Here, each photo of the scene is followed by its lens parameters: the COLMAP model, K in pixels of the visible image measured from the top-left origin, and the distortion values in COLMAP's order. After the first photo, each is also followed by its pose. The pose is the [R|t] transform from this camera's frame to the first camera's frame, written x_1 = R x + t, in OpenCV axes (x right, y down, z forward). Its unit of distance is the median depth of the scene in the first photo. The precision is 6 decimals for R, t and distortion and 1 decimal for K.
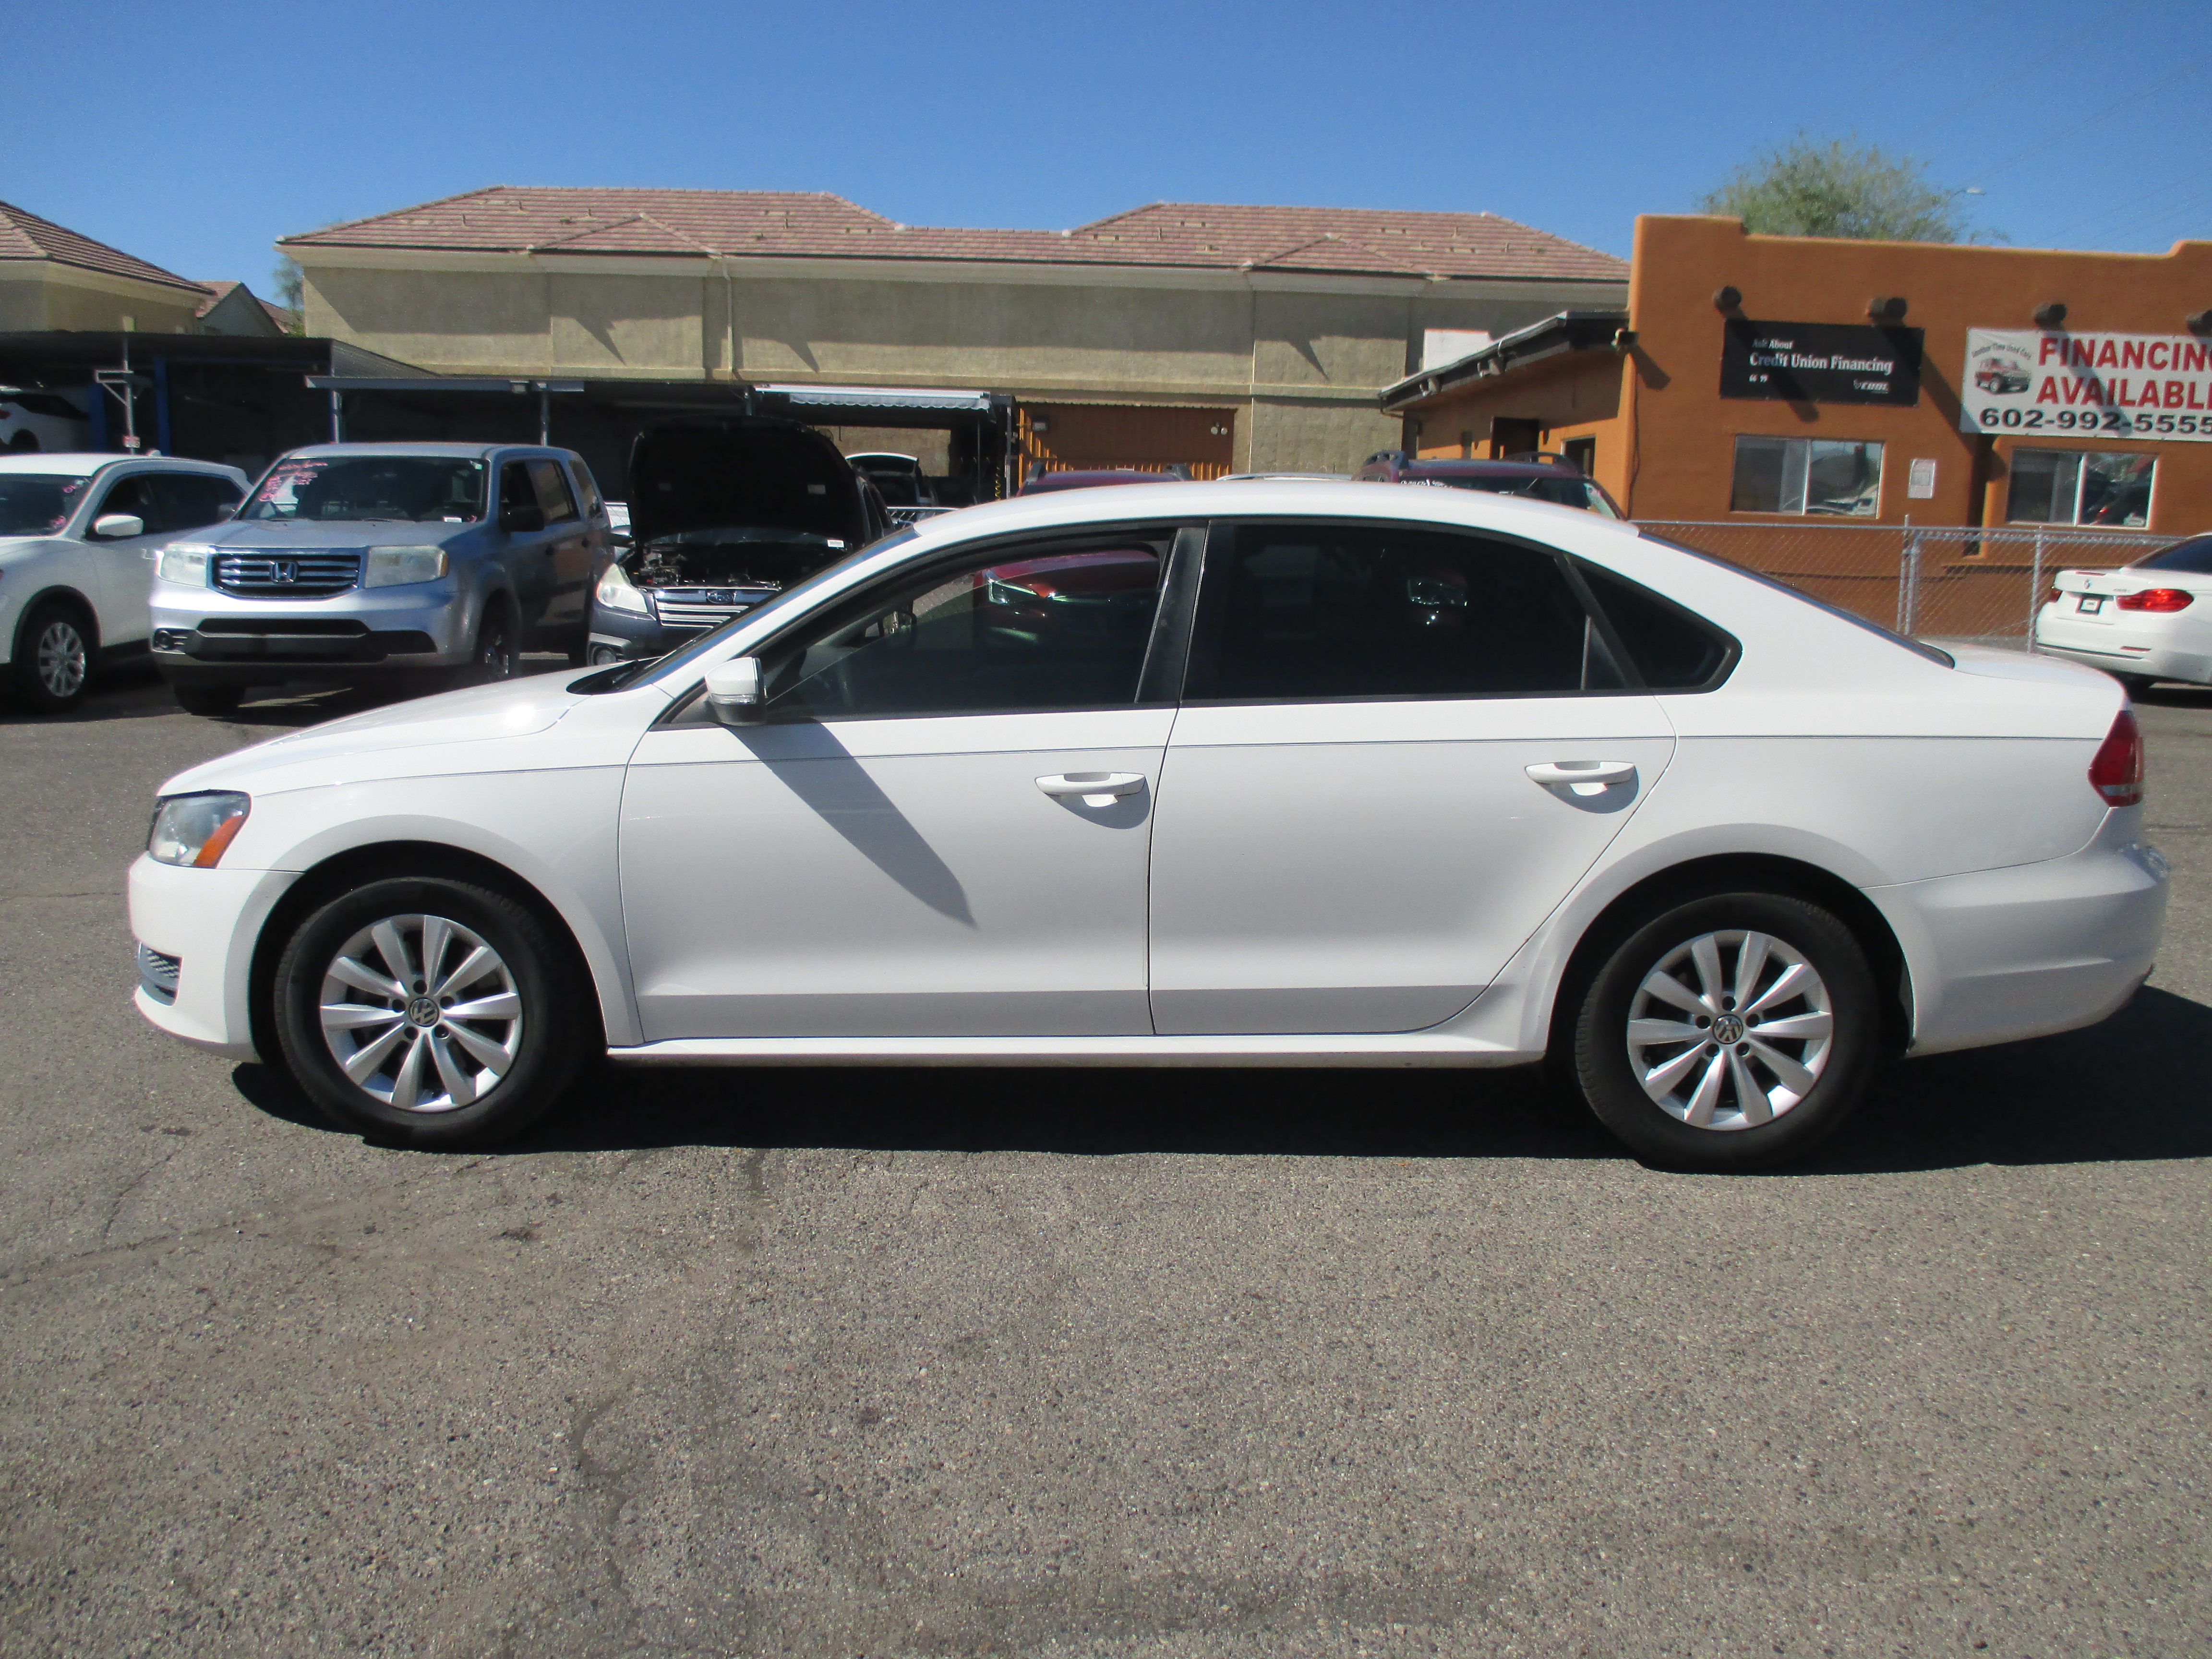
lens RADIAL K [[1768.3, 0, 1167.3], [0, 1768.3, 871.8], [0, 0, 1]] dist [-0.027533, -0.002088]
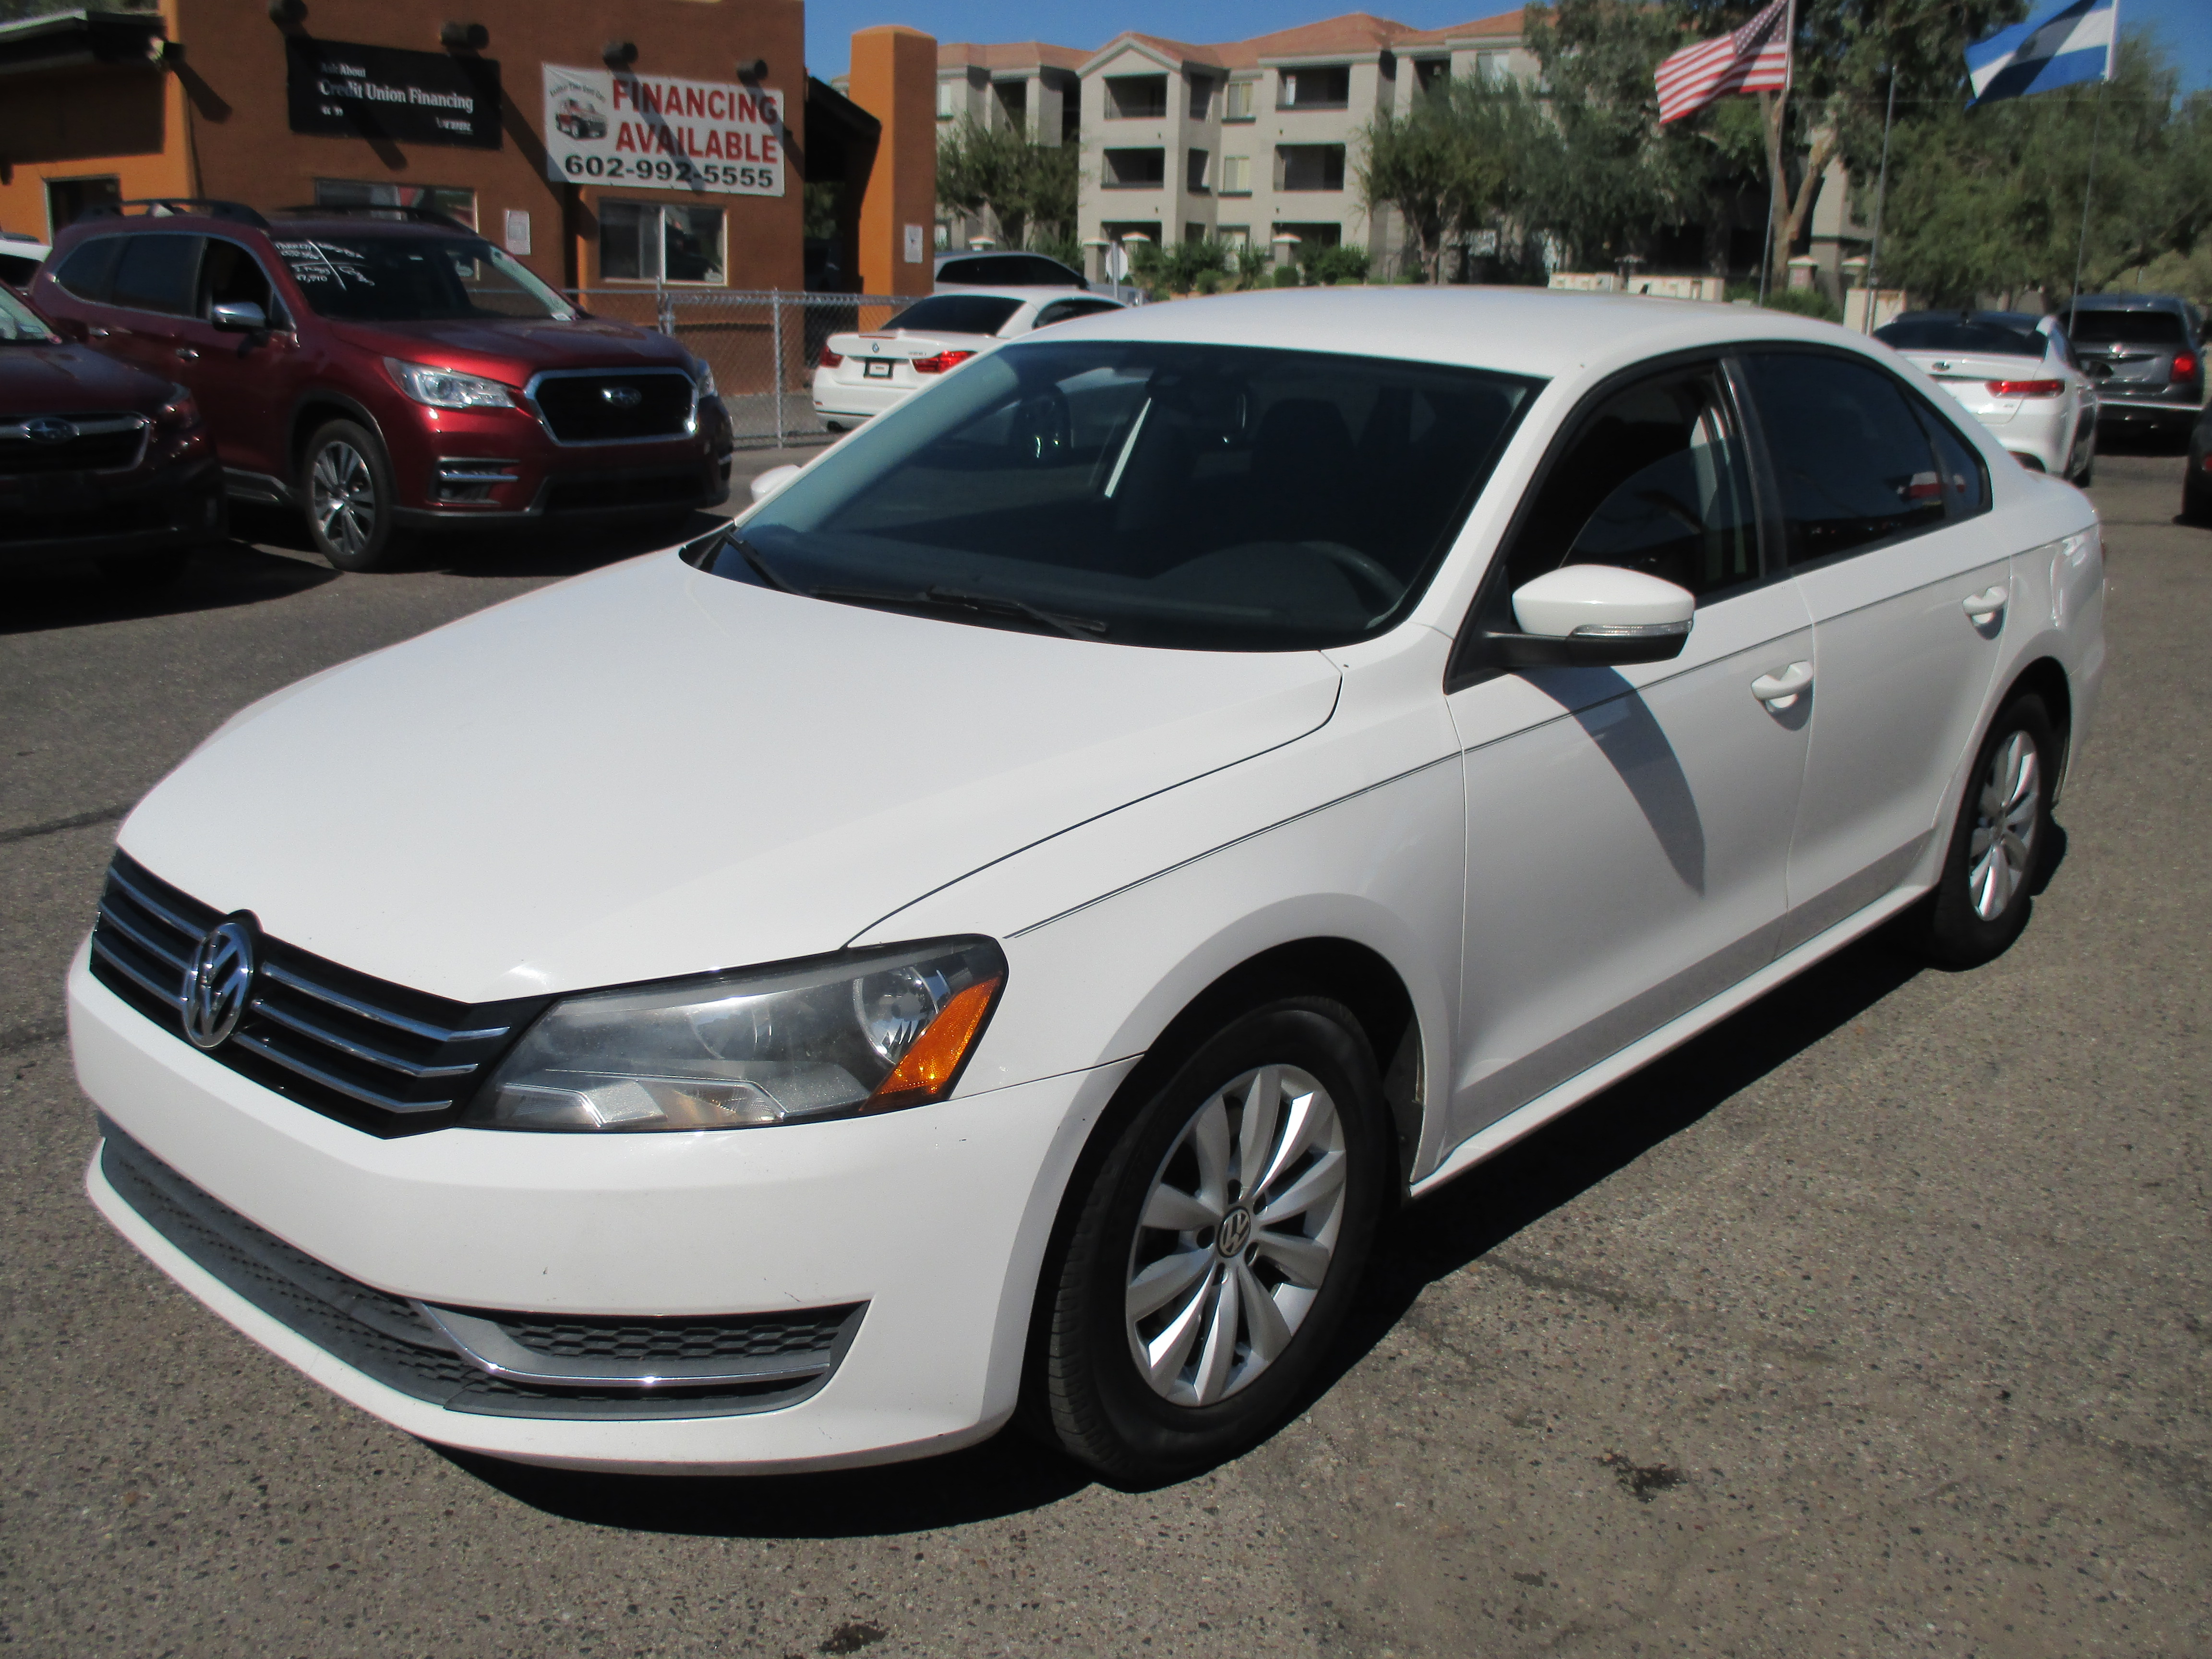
lens RADIAL K [[1989.1, 0, 1106.0], [0, 1989.1, 829.5], [0, 0, 1]] dist [-0.074397, 0.064464]
pose [[0.680206, -0.198475, 0.705640, -0.136421], [0.141180, 0.980095, 0.139581, -0.022828], [-0.719297, 0.004678, 0.694687, 0.088152]]
